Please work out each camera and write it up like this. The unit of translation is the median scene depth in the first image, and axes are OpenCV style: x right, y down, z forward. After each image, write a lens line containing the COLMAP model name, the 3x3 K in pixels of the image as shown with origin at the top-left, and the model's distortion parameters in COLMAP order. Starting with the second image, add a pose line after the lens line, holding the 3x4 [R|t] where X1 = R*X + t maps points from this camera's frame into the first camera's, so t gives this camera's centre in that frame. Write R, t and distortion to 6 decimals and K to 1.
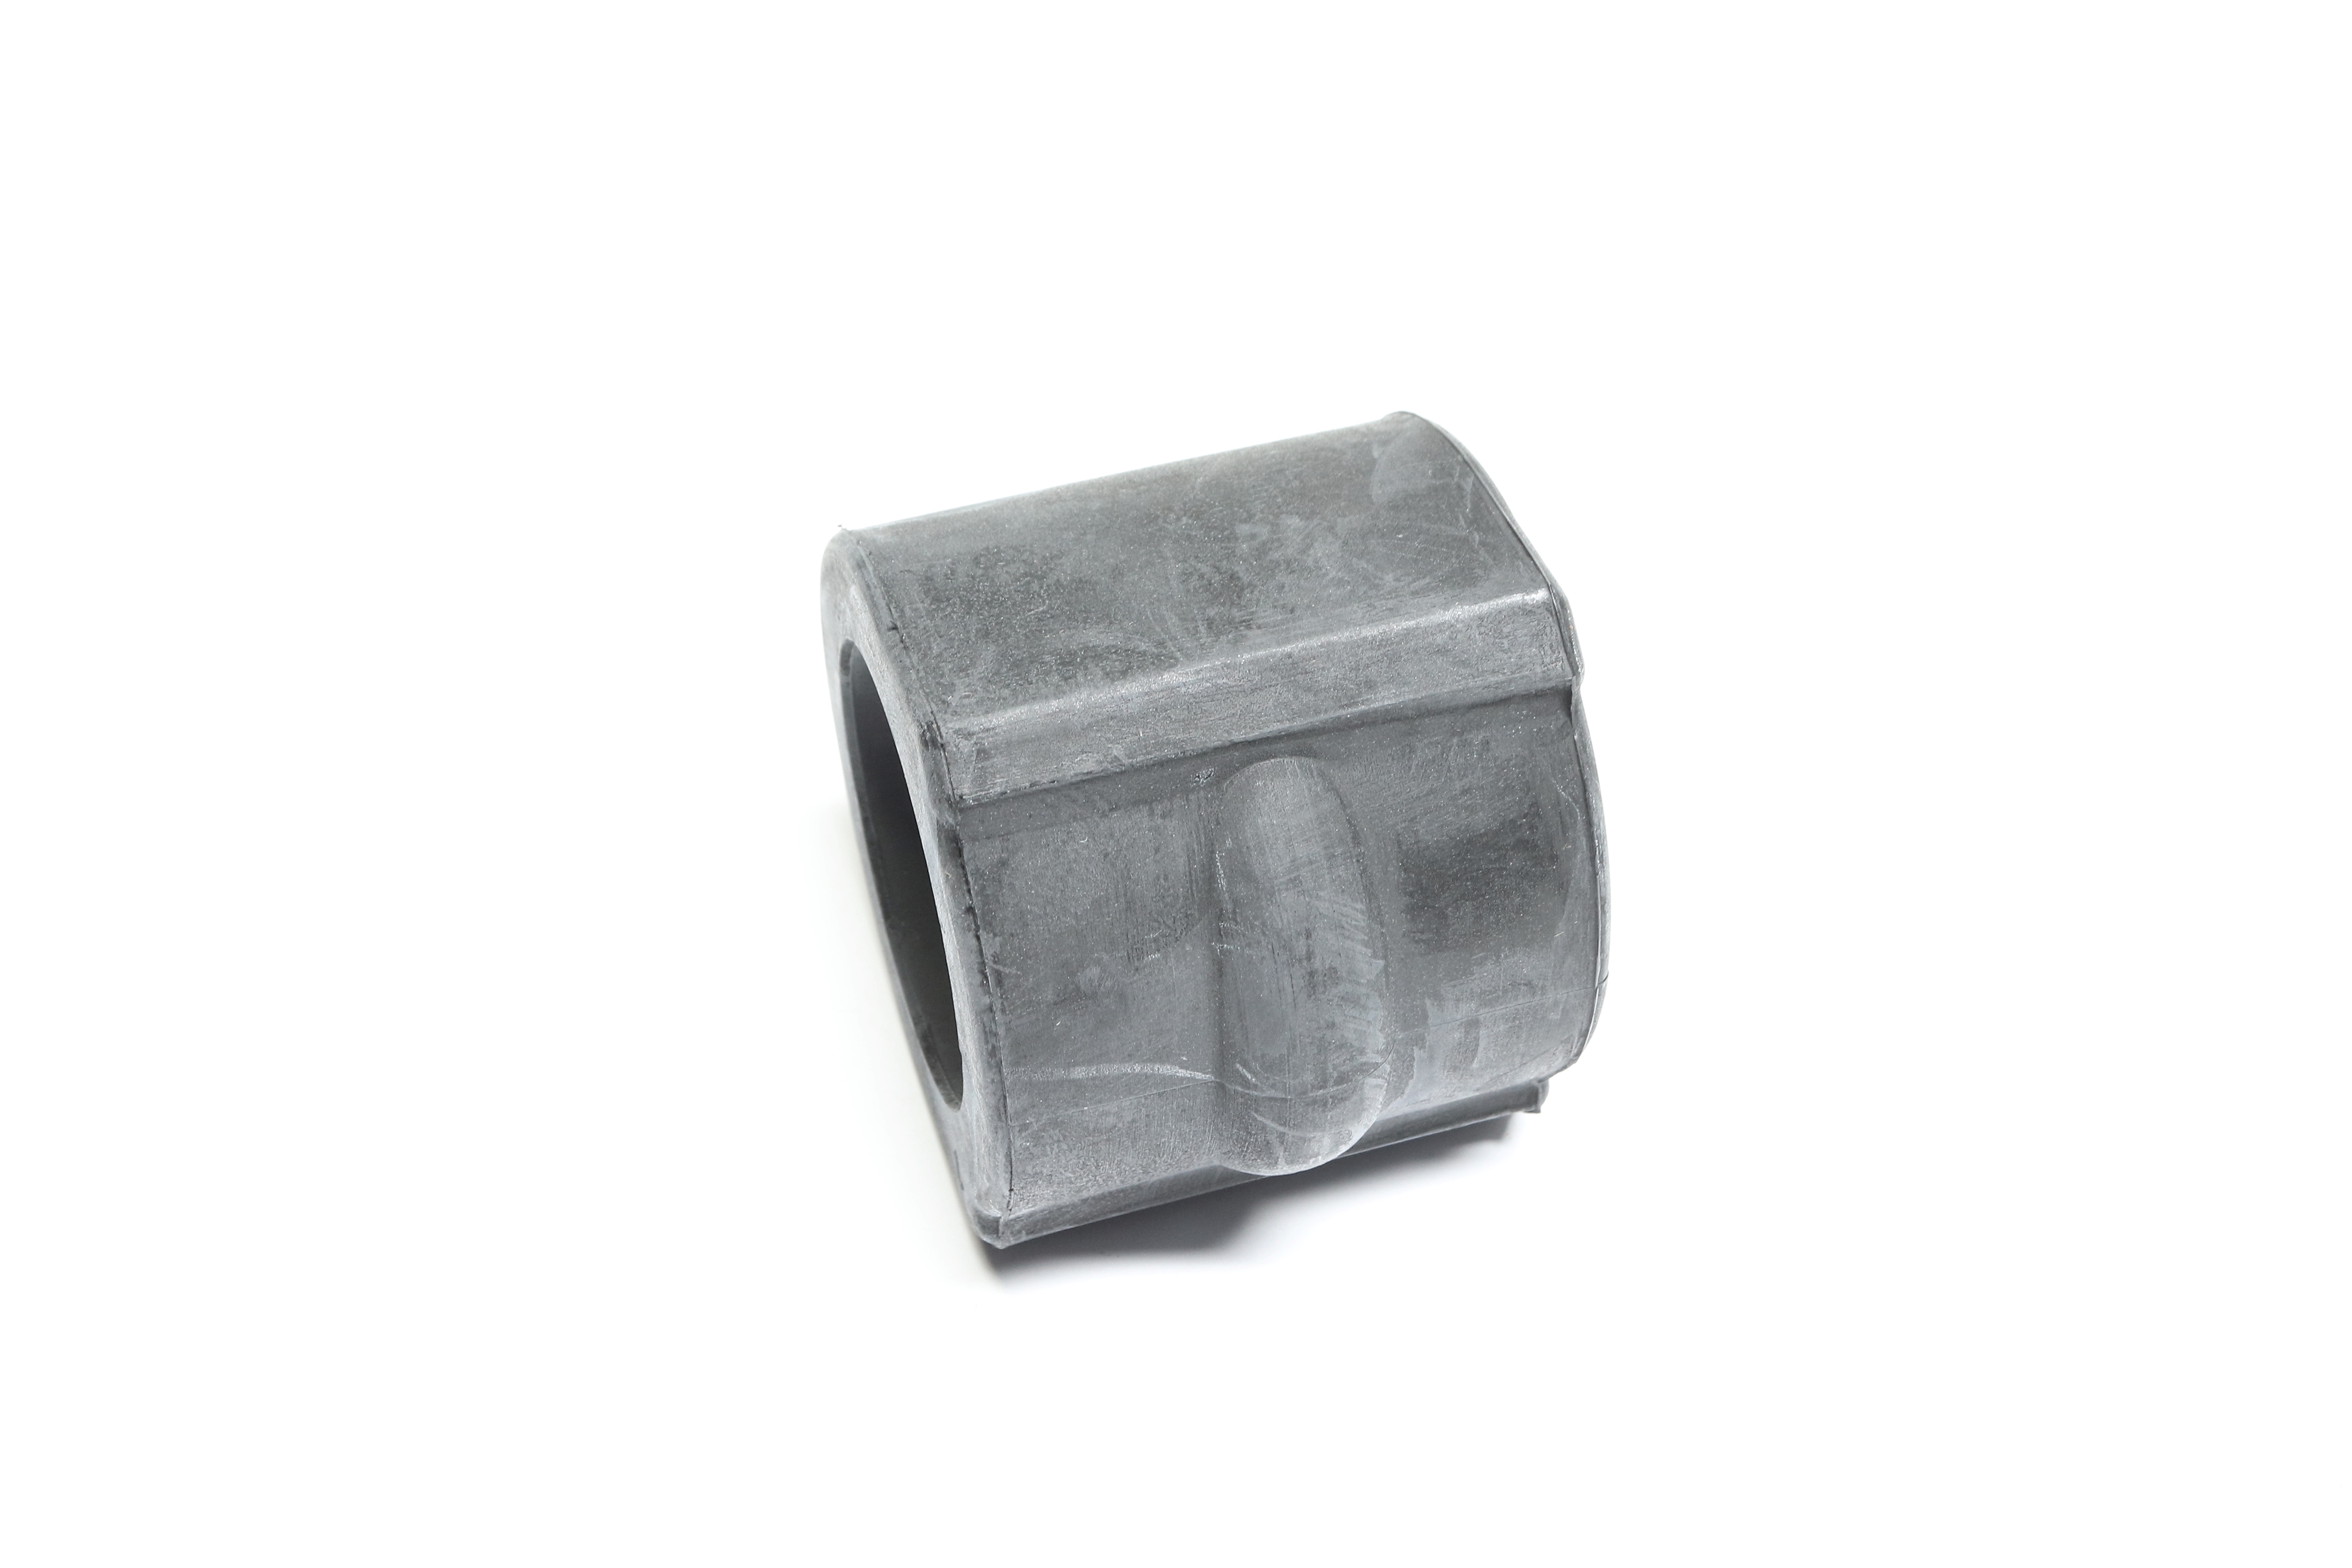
lens RADIAL K [[3137.4, 0, 1176.5], [0, 3137.4, 780.4], [0, 0, 1]] dist [-0.016524, 0.000000]
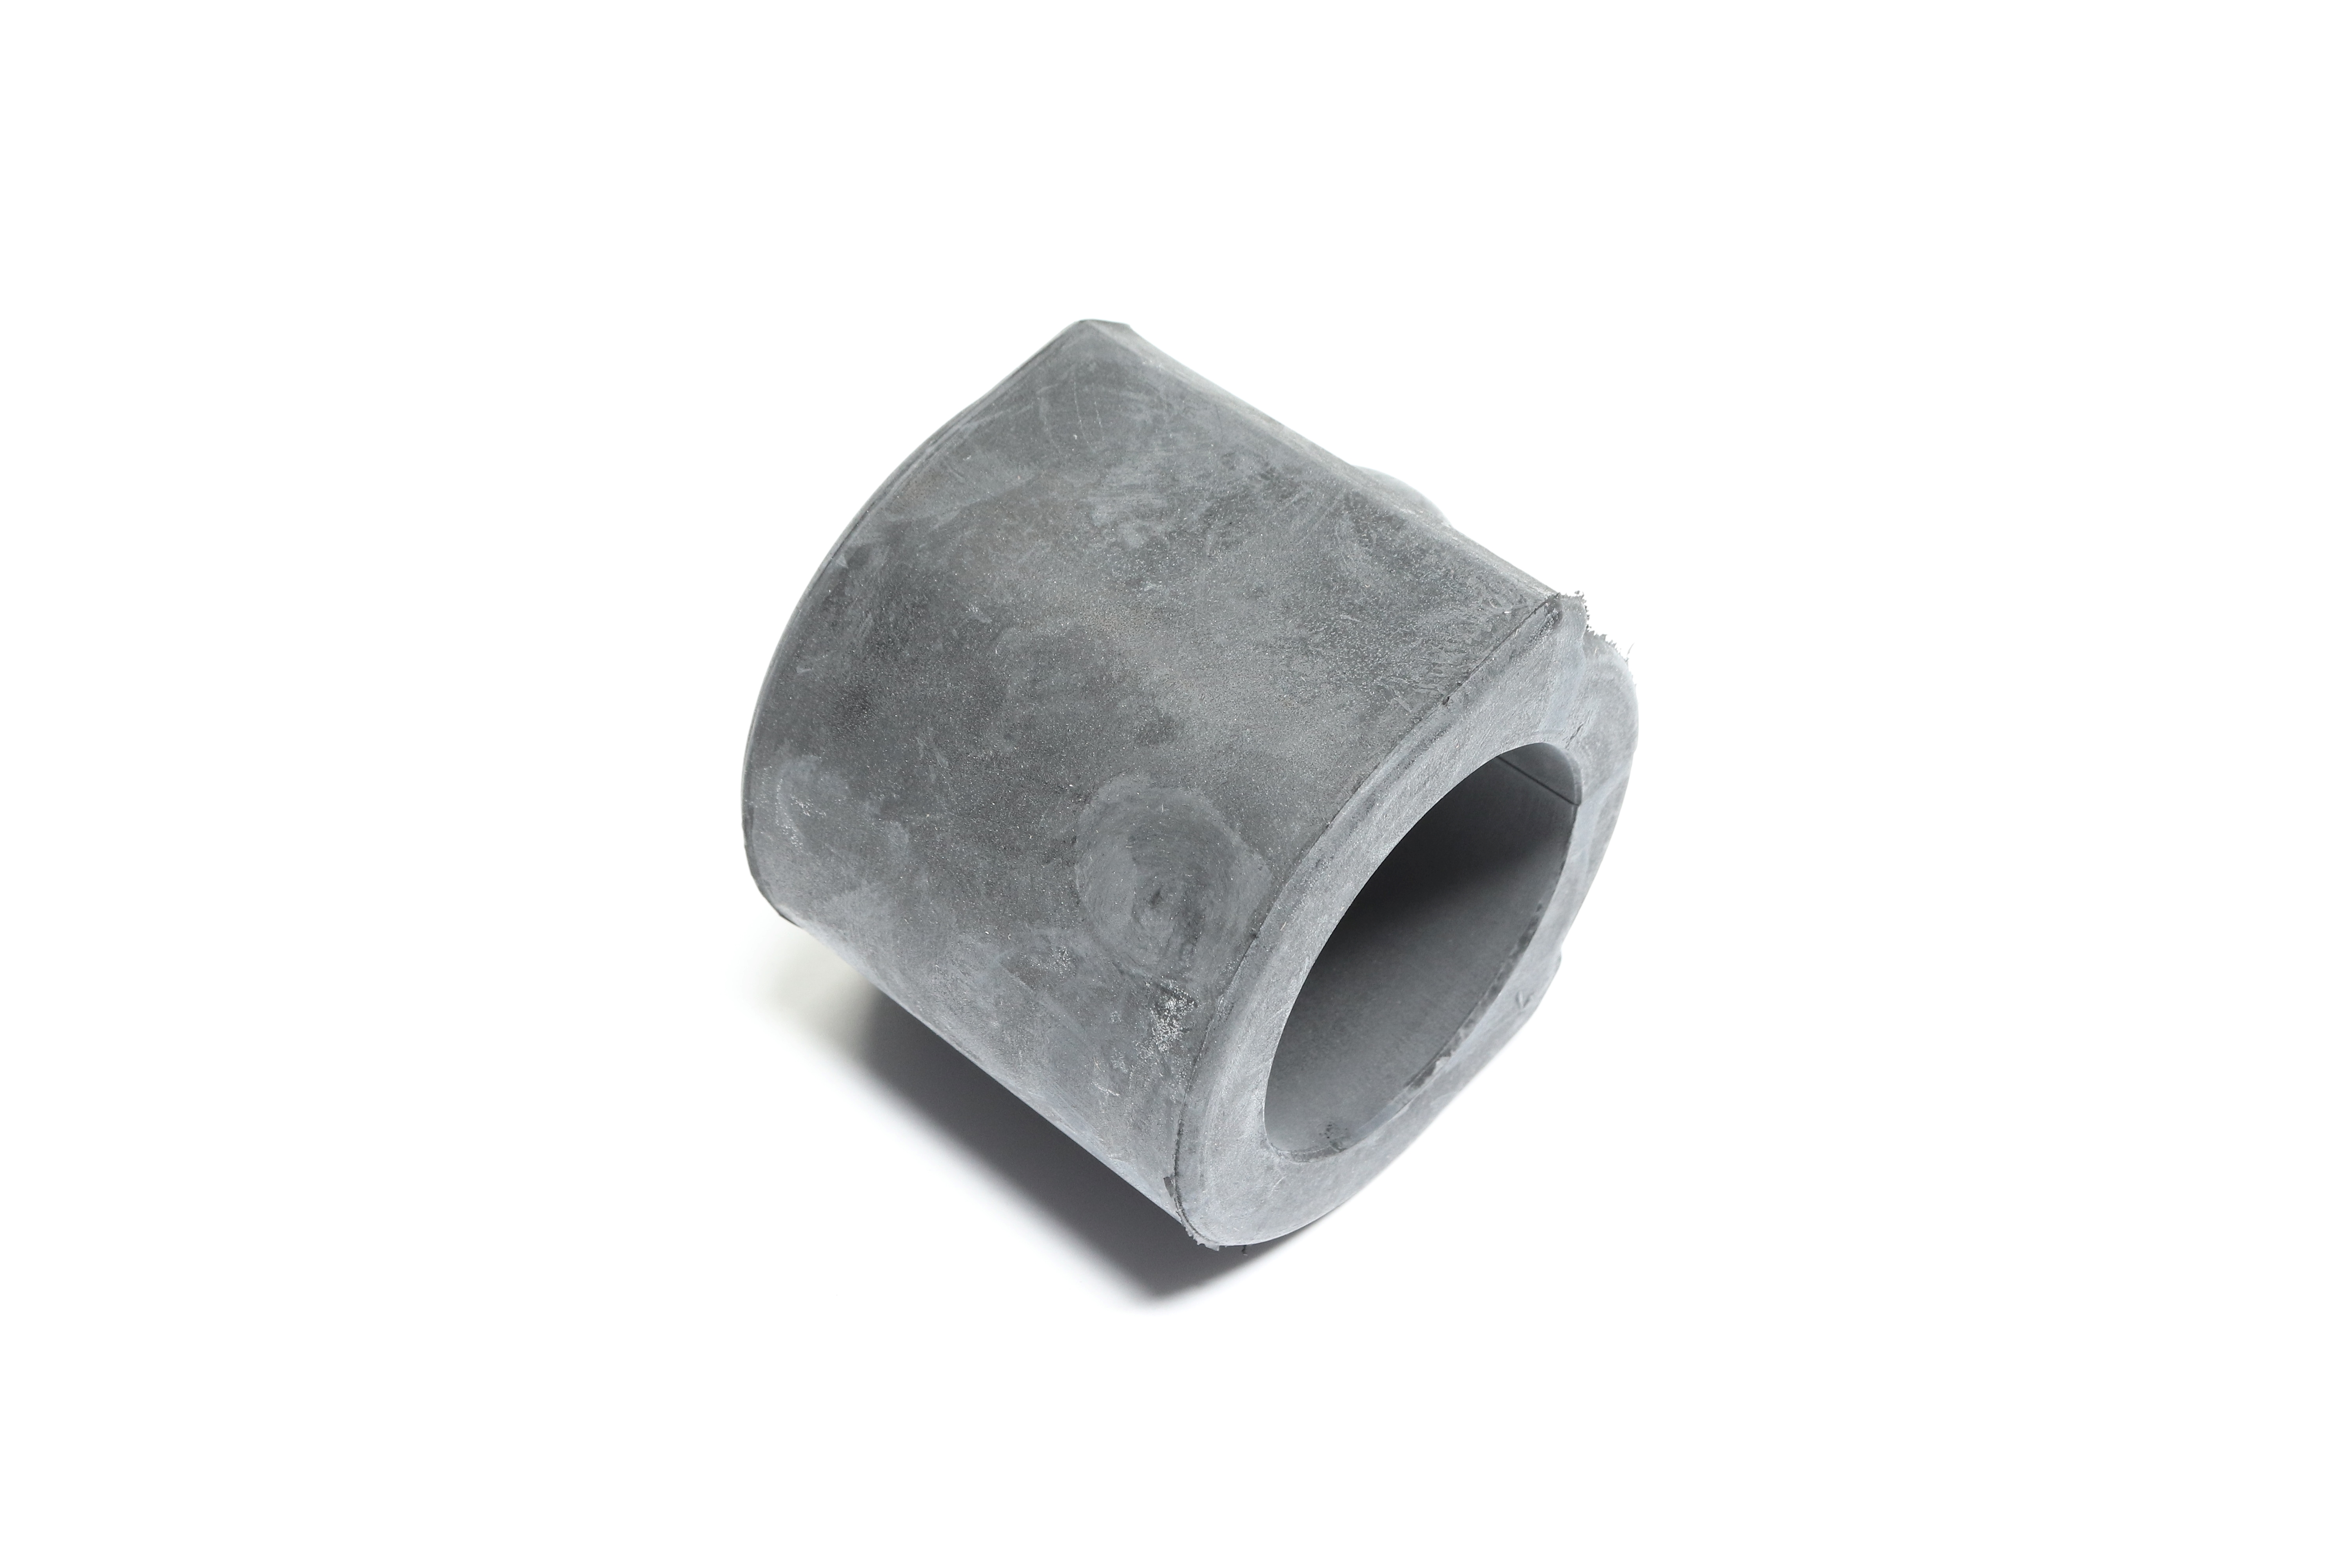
lens RADIAL K [[3137.4, 0, 1174.1], [0, 3137.4, 782.9], [0, 0, 1]] dist [-0.016524, 0.000000]
pose [[-0.500694, -0.661784, 0.557985, -0.604316], [0.632086, 0.160894, 0.758011, -0.832812], [-0.591416, 0.732226, 0.337746, 0.727728]]
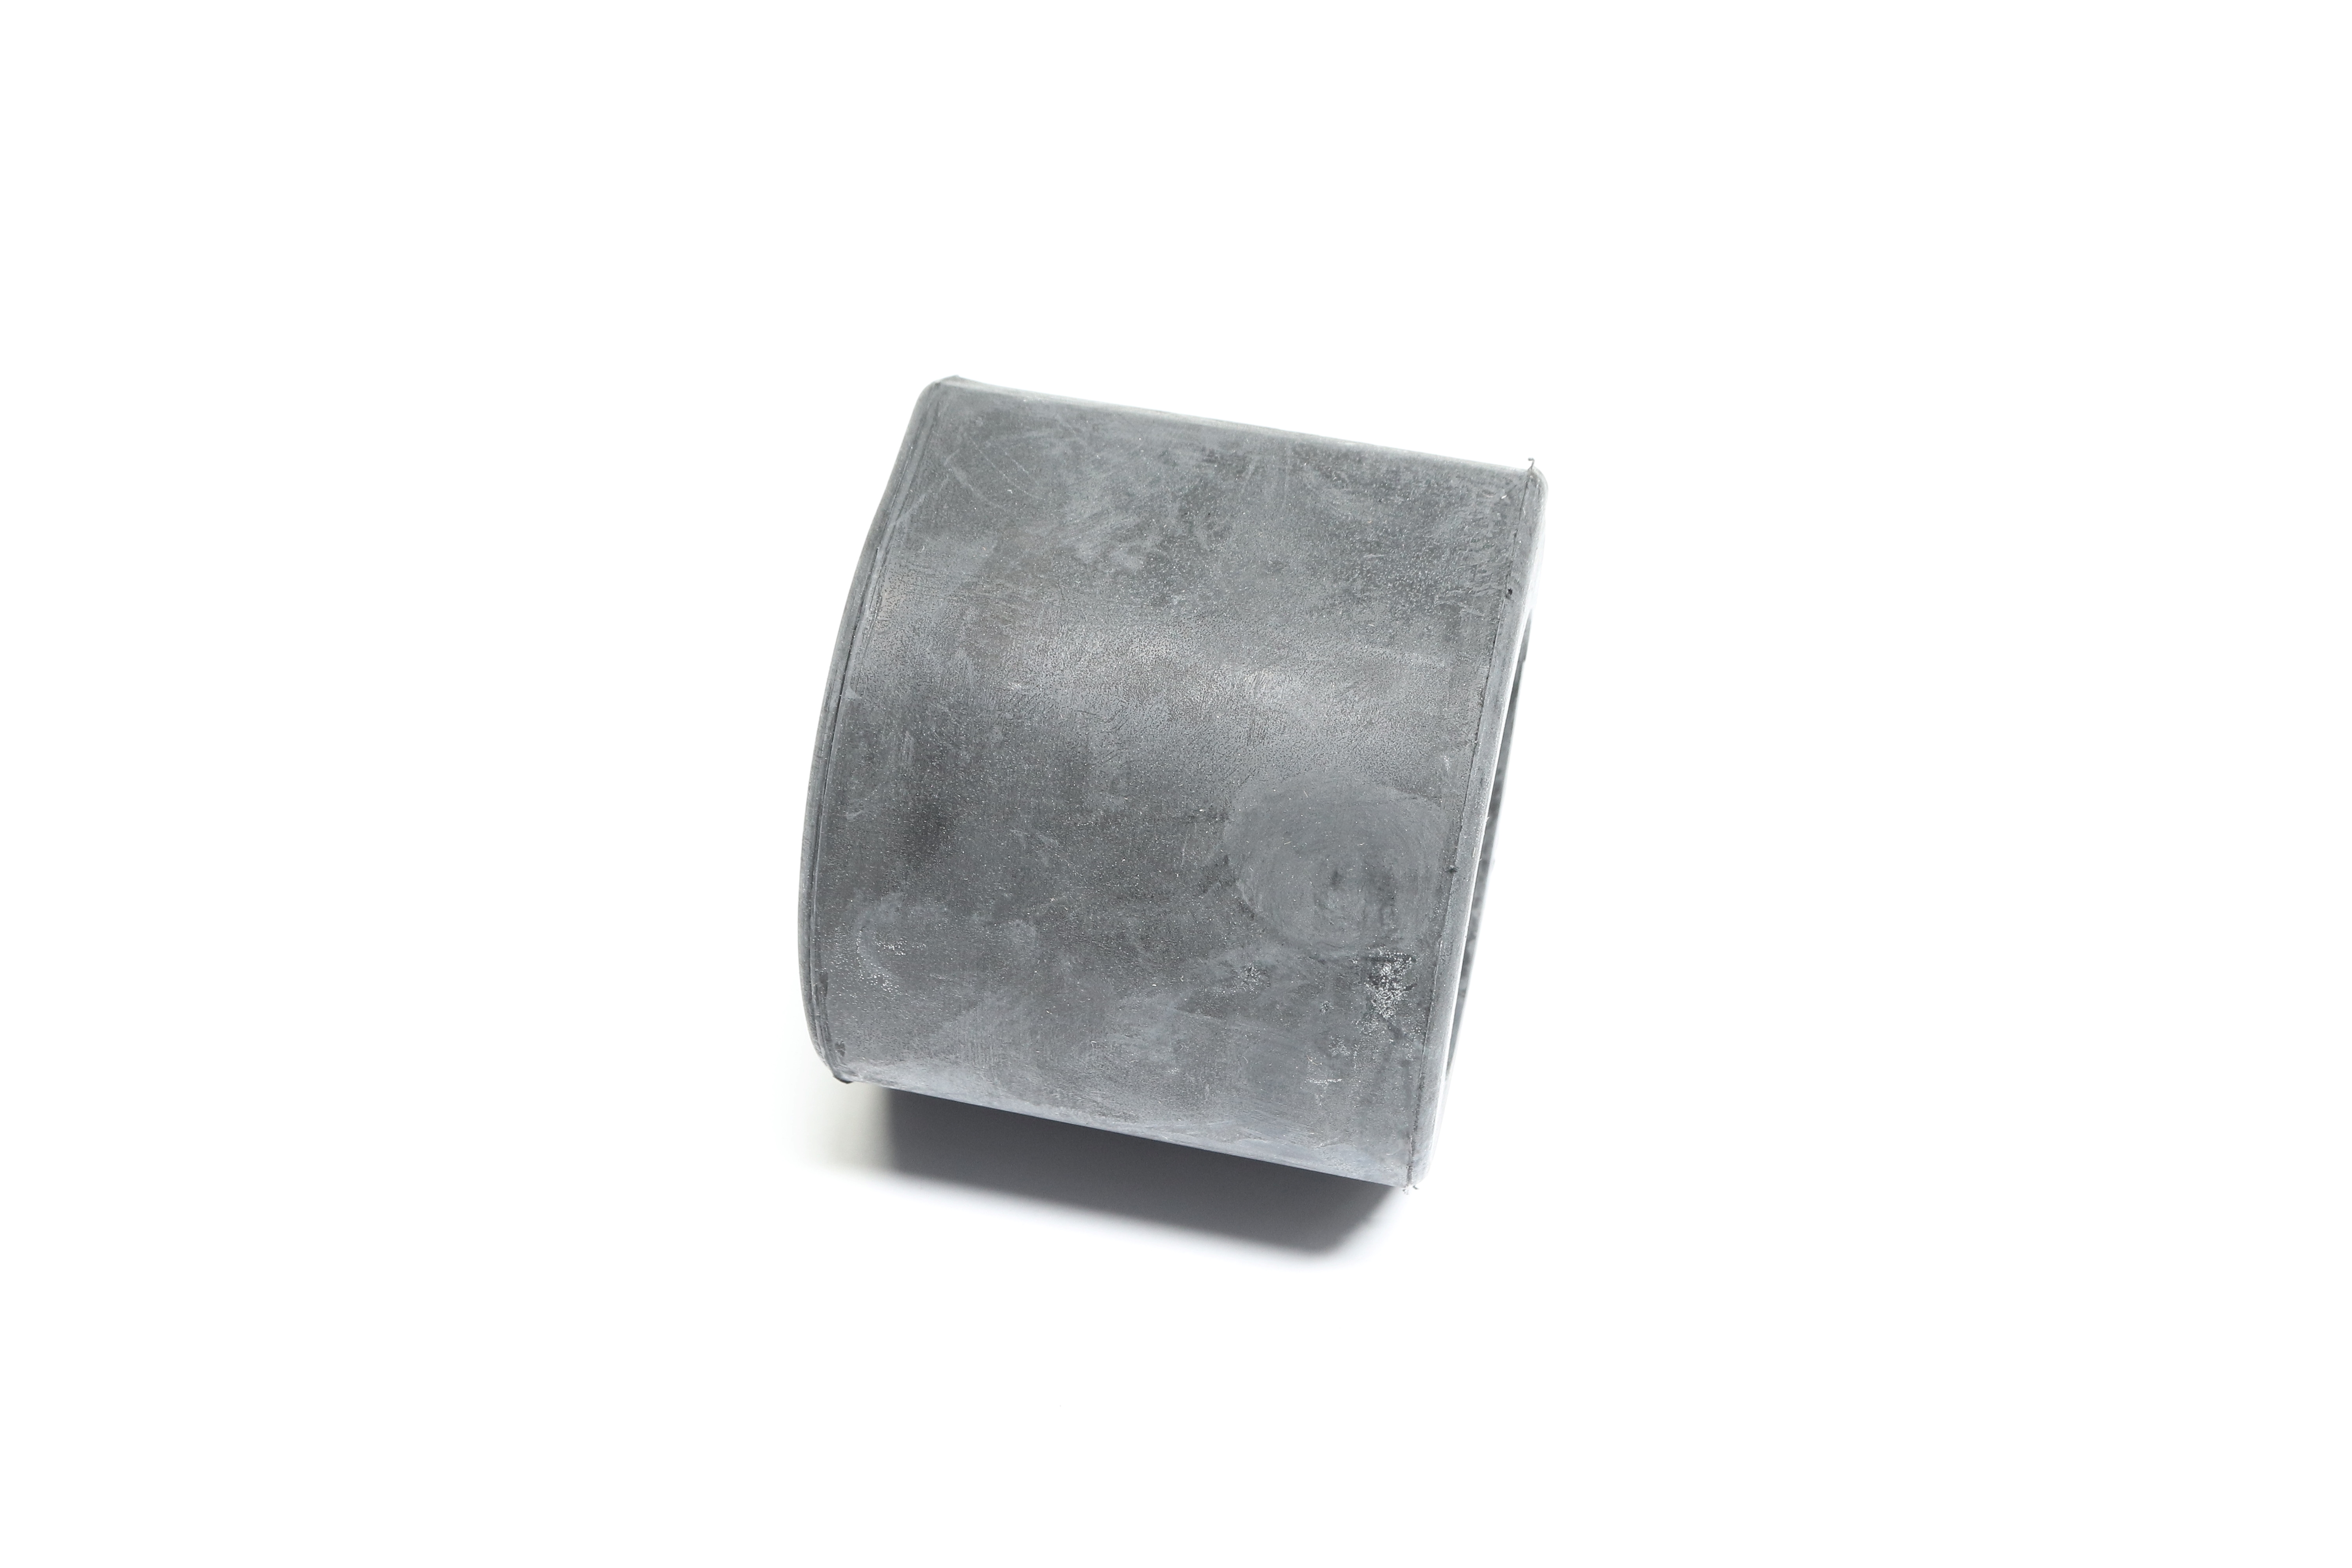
lens RADIAL K [[3137.4, 0, 1177.5], [0, 3137.4, 789.3], [0, 0, 1]] dist [-0.016524, 0.000000]
pose [[-0.866075, -0.393315, 0.308574, -0.330686], [0.353050, -0.044206, 0.934560, -1.024425], [-0.353935, 0.918341, 0.177146, 0.904259]]
